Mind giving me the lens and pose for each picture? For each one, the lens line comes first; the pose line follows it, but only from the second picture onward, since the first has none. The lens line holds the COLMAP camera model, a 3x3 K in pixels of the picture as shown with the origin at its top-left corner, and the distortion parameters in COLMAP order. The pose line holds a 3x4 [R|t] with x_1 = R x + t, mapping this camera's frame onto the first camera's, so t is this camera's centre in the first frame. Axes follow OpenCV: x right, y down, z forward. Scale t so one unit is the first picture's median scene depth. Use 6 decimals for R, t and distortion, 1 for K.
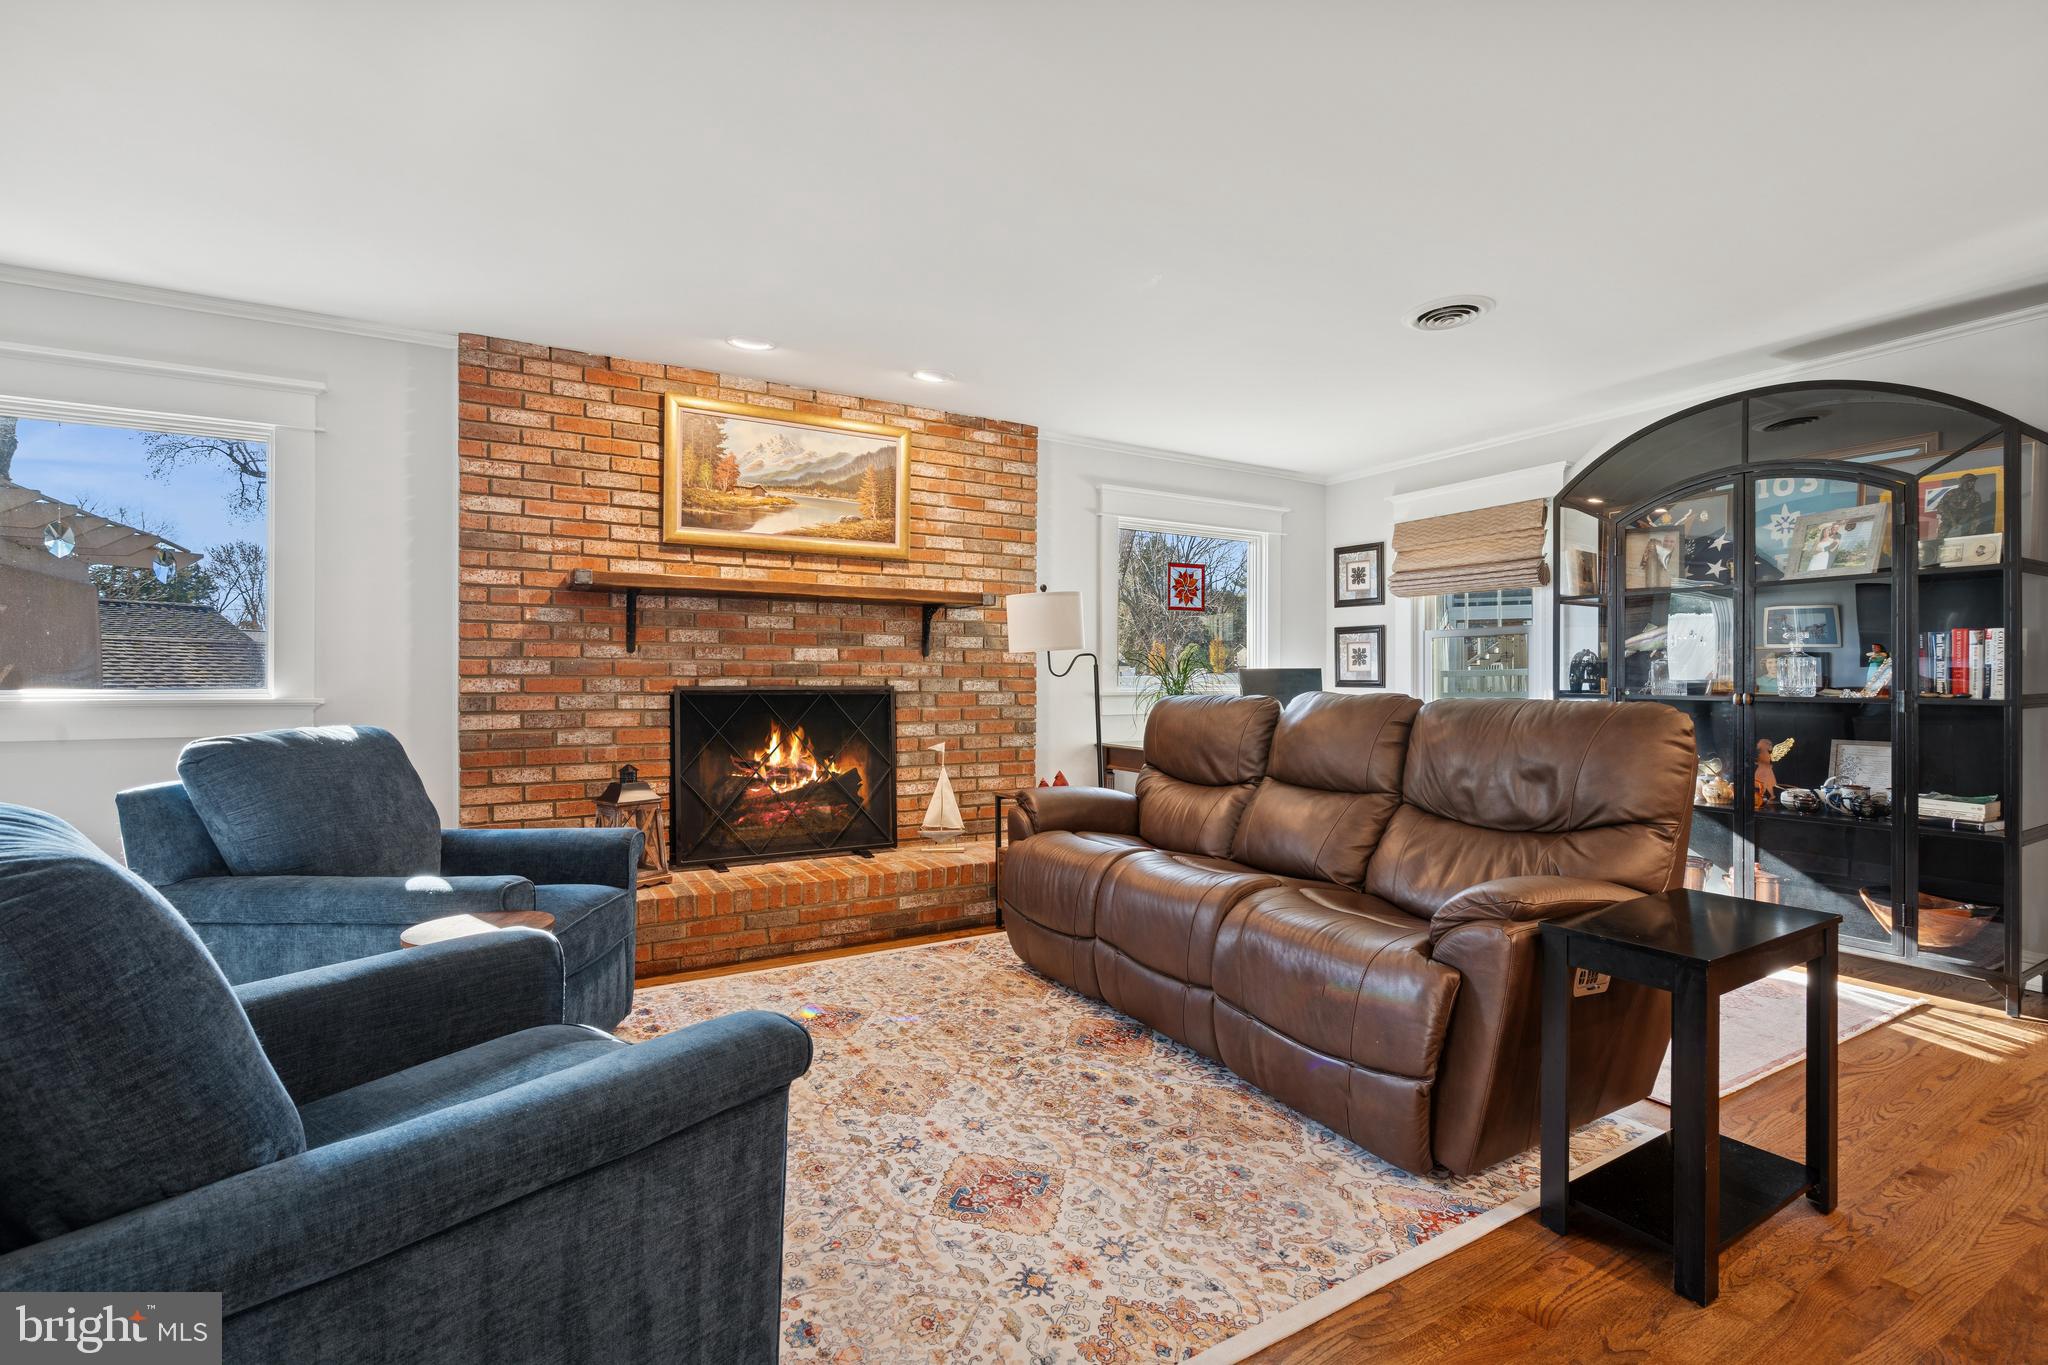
lens RADIAL K [[924.0, 0, 1023.8], [0, 924.0, 682.6], [0, 0, 1]] dist [-0.003776, 0.001811]
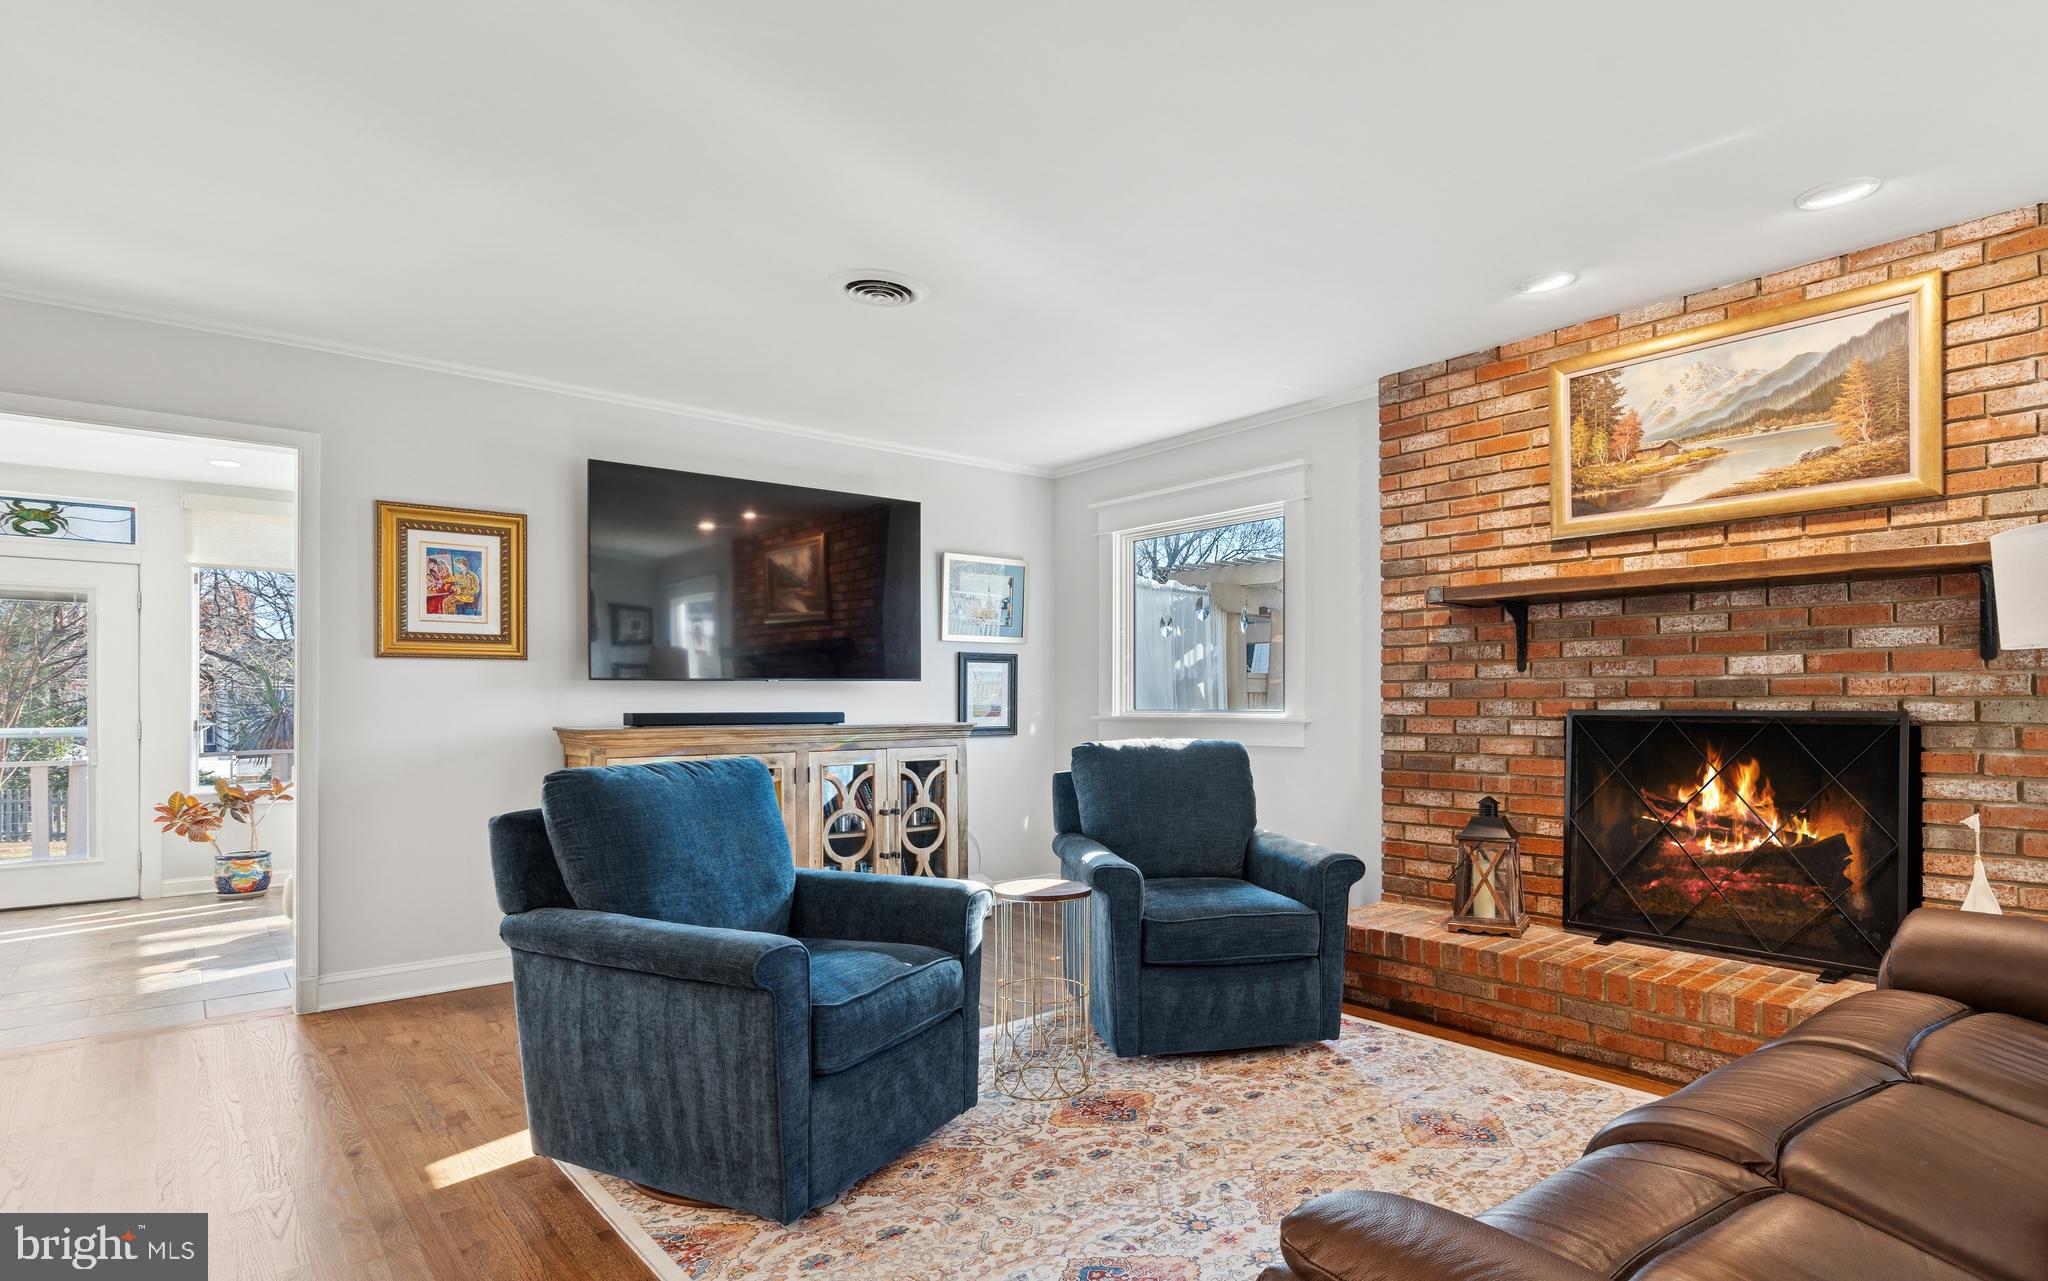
lens RADIAL K [[1029.7, 0, 1058.2], [0, 1029.7, 703.3], [0, 0, 1]] dist [0.005836, 0.000484]
pose [[0.203118, -0.000181, -0.979154, 0.440997], [-0.000651, 1.000000, -0.000320, -0.001456], [0.979154, 0.000703, 0.203118, 0.357865]]
